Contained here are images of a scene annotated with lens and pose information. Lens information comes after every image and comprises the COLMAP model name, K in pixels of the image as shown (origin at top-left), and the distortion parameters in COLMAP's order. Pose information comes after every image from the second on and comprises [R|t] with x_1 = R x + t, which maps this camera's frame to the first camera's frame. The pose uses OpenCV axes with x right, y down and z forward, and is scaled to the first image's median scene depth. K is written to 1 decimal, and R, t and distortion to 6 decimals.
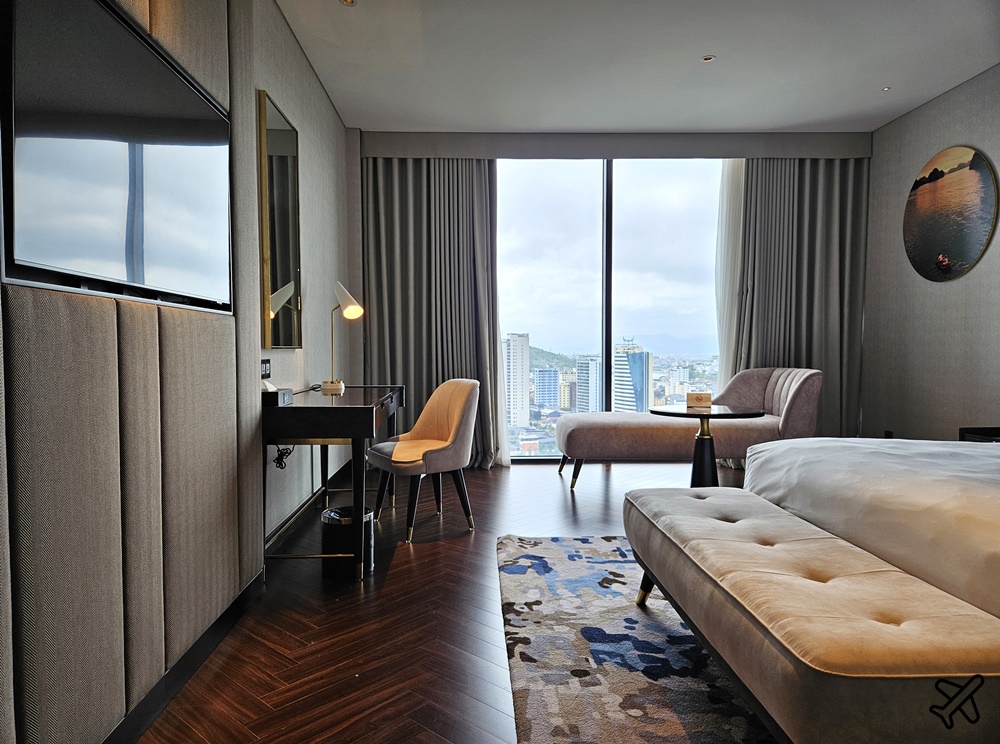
lens RADIAL K [[643.5, 0, 500.0], [0, 643.5, 372.0], [0, 0, 1]] dist [0.072945, -0.053066]
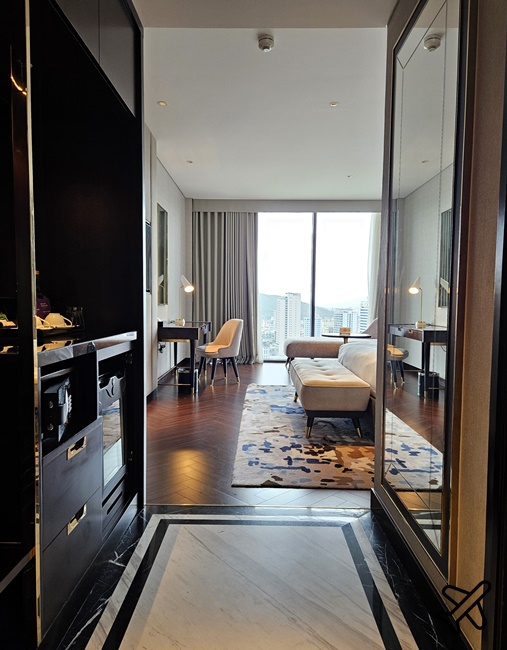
lens RADIAL K [[451.5, 0, 253.5], [0, 451.5, 325.0], [0, 0, 1]] dist [0.000901, 0.000031]
pose [[0.997951, 0.012515, -0.062748, 0.109378], [-0.011771, 0.999856, 0.012208, 0.012551], [0.062892, -0.011444, 0.997955, -0.624993]]
